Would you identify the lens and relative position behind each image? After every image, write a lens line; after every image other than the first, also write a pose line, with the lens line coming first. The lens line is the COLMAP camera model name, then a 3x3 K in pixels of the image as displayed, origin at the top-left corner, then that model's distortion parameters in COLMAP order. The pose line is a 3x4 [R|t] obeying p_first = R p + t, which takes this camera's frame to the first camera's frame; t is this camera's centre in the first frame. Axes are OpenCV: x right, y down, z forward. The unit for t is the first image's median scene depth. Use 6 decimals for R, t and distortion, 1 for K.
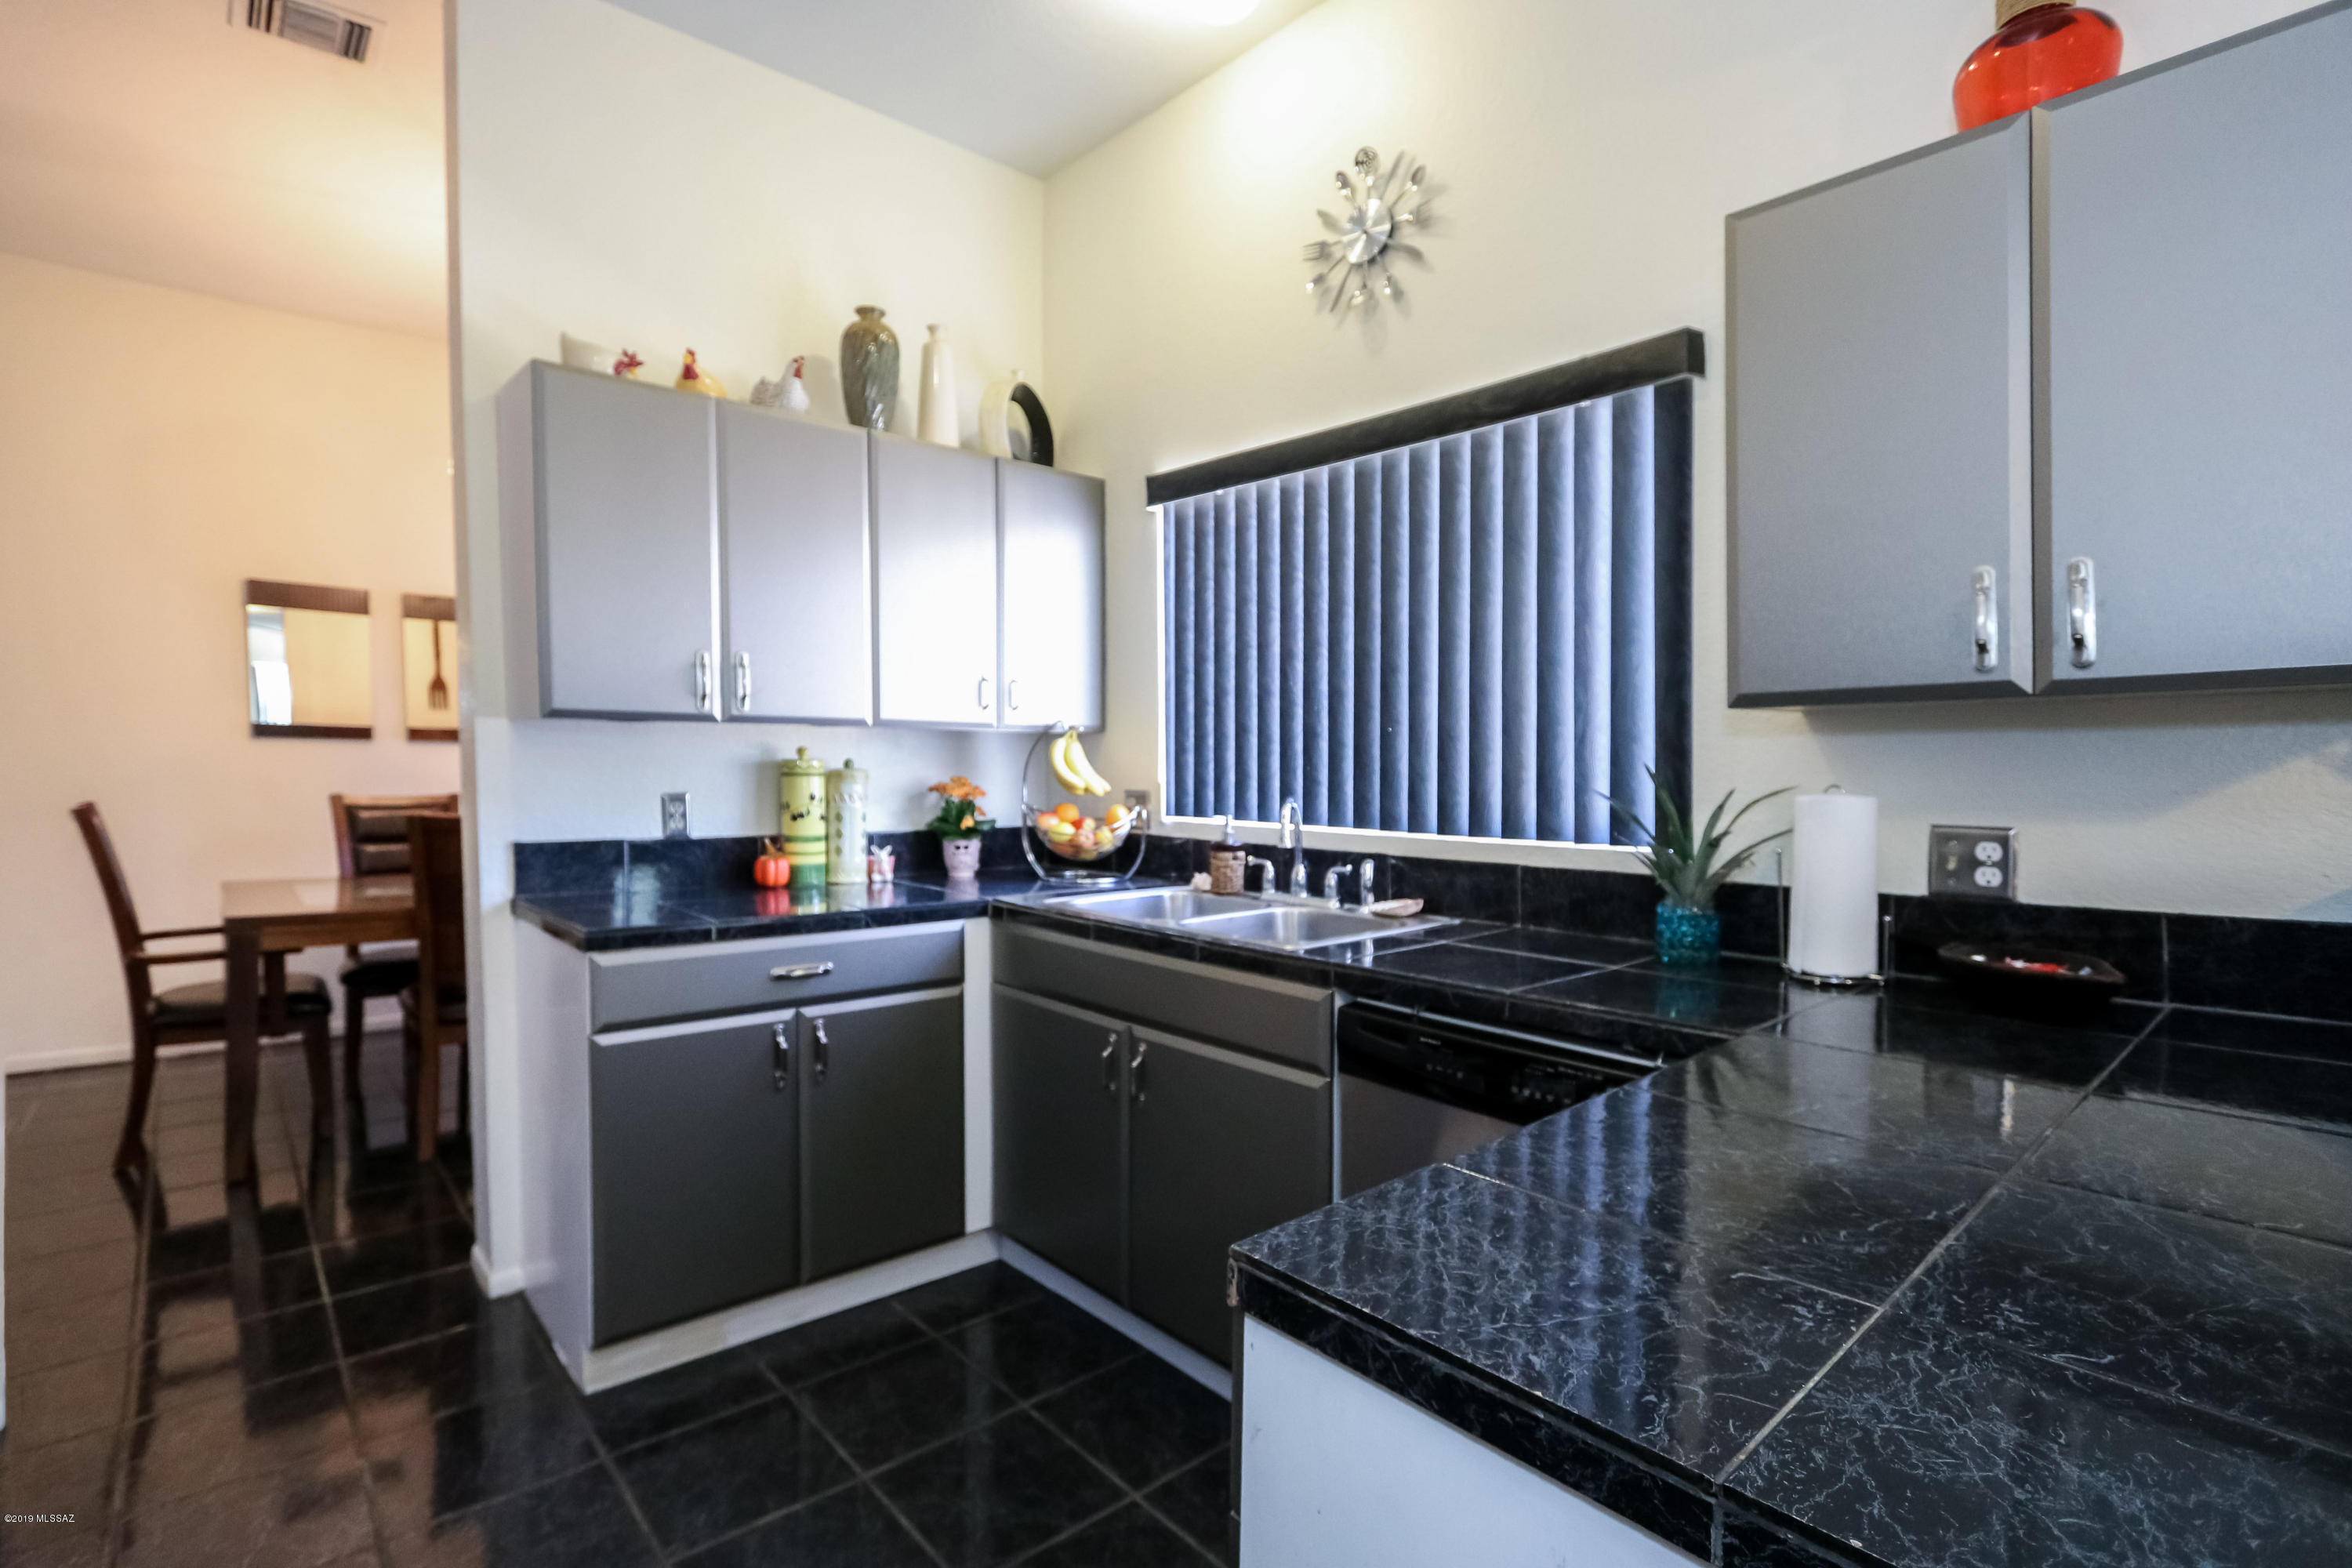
lens RADIAL K [[1114.7, 0, 1176.0], [0, 1114.7, 784.0], [0, 0, 1]] dist [-0.003408, -0.000295]
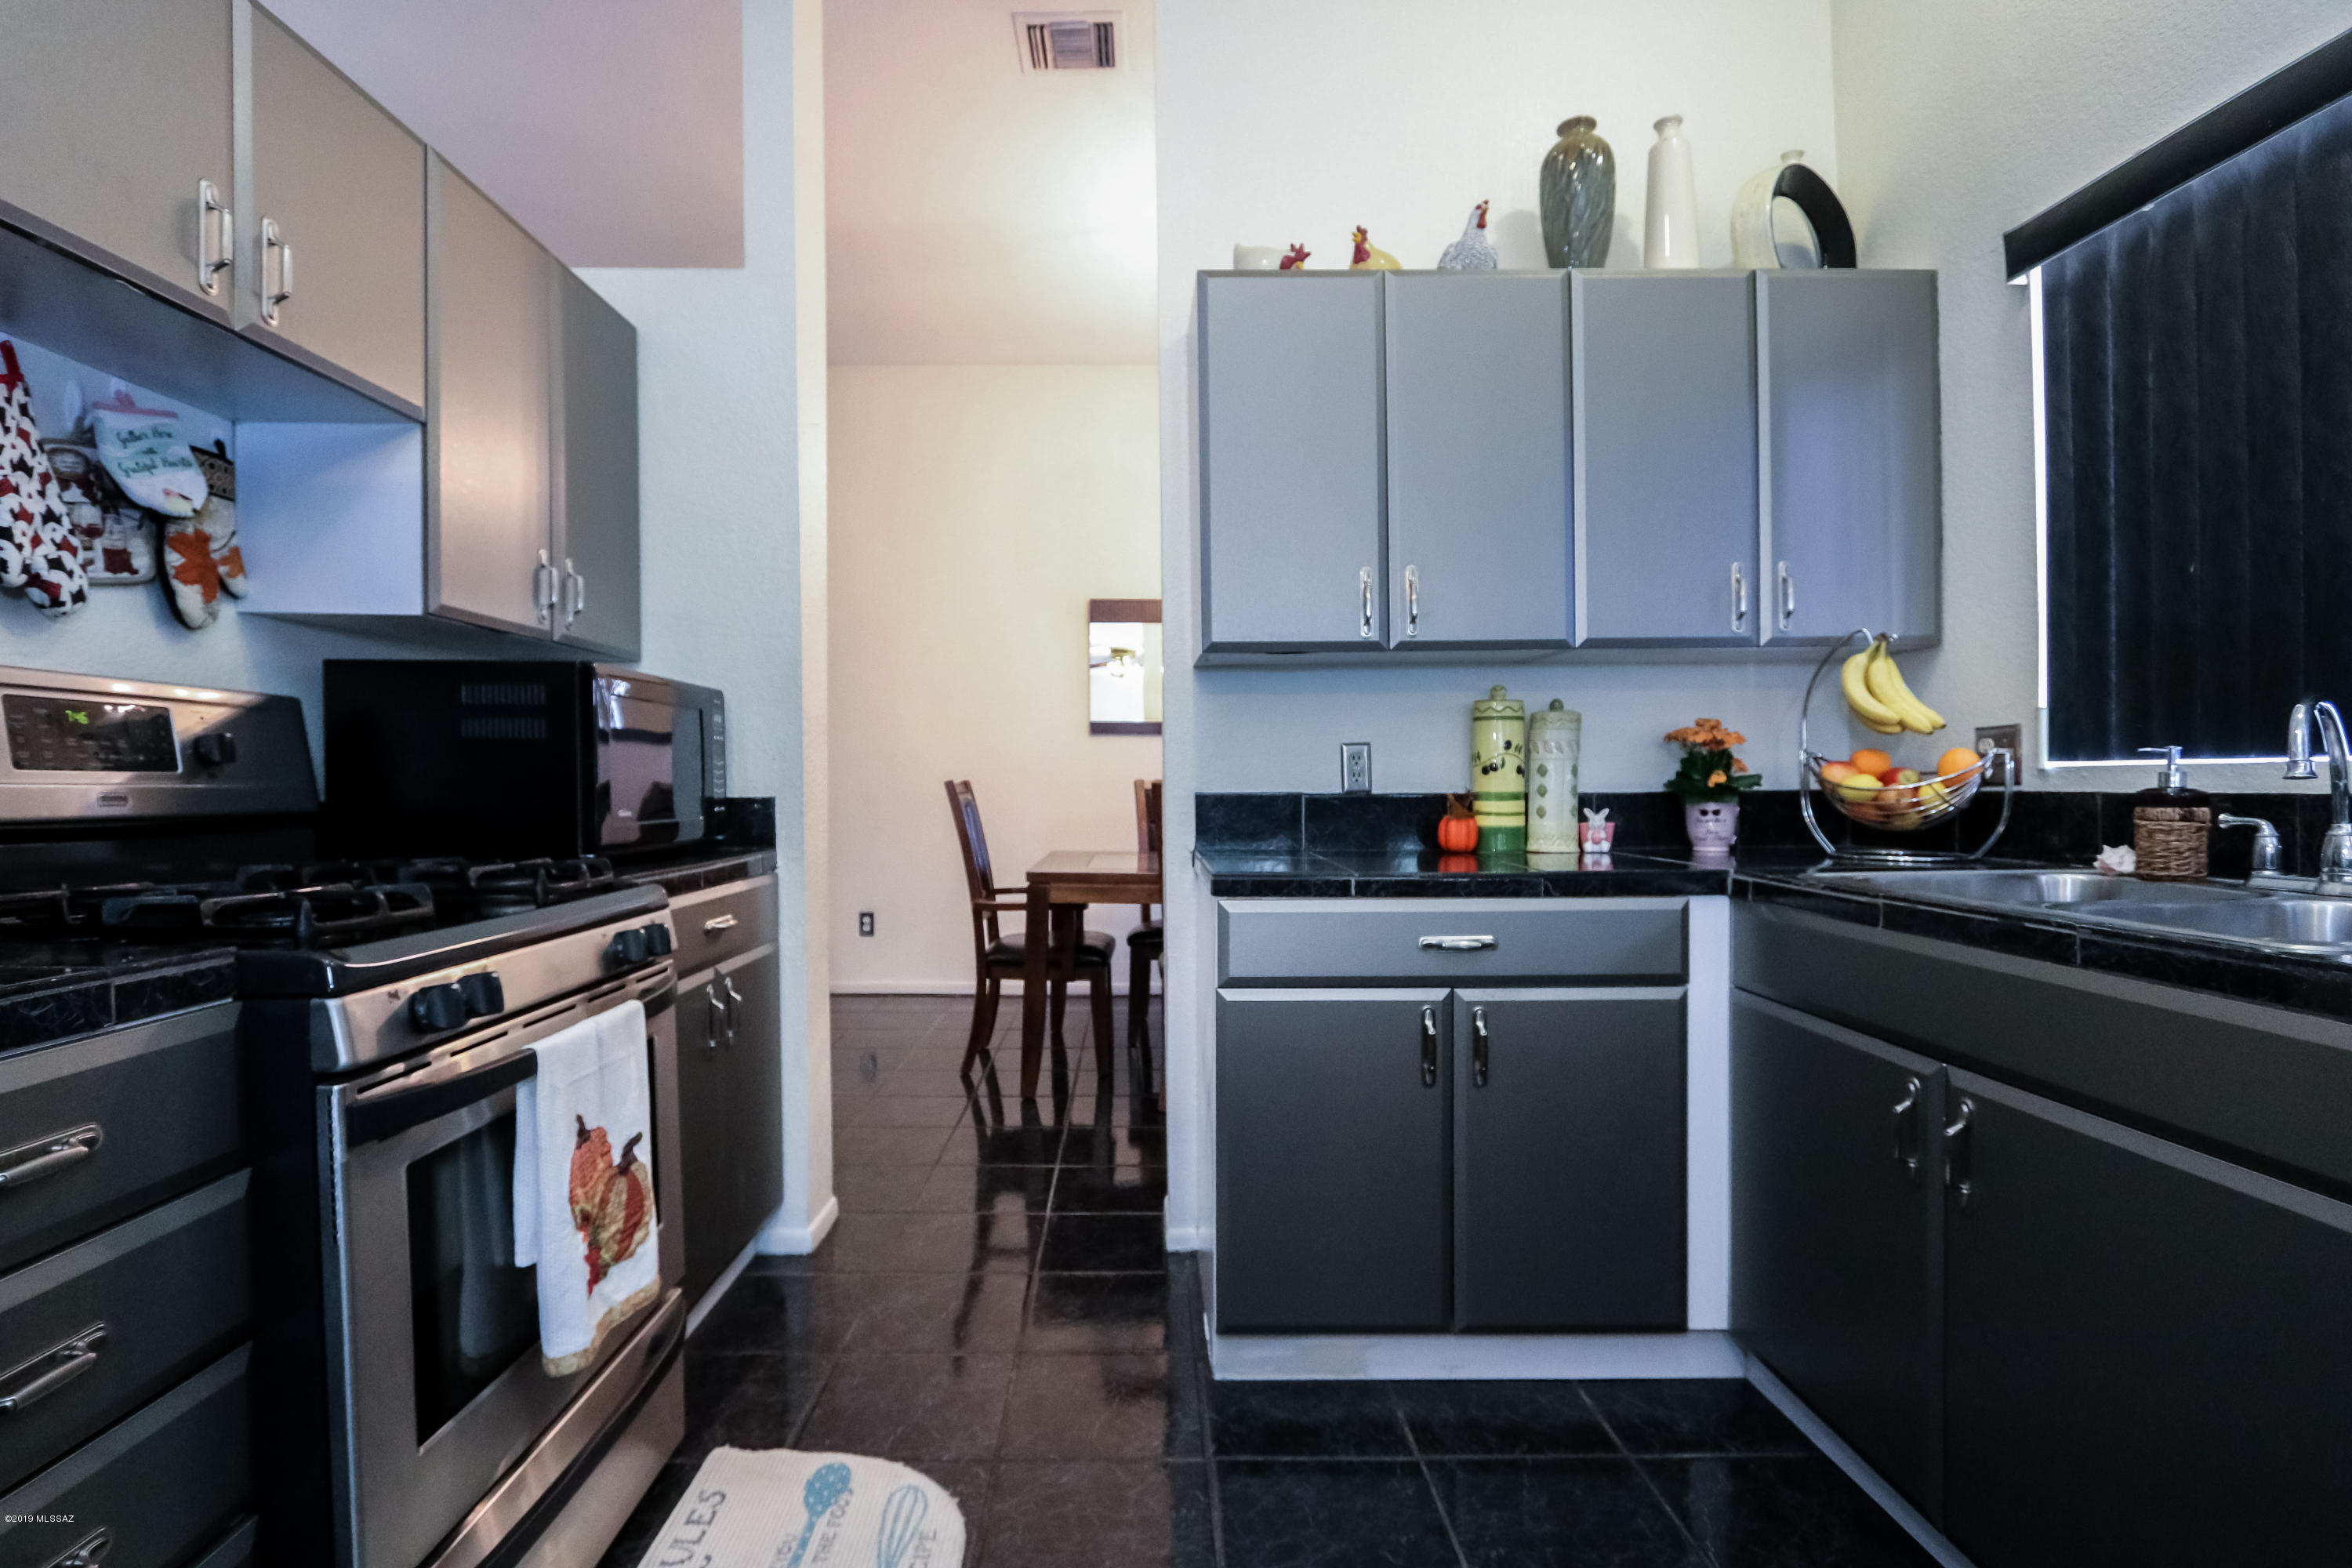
lens RADIAL K [[1117.7, 0, 1175.9], [0, 1117.7, 827.0], [0, 0, 1]] dist [-0.036136, 0.008214]
pose [[0.744797, 0.000868, -0.667290, 0.039643], [0.000442, 0.999998, 0.001794, 0.070987], [0.667291, -0.001631, 0.744795, 0.230278]]
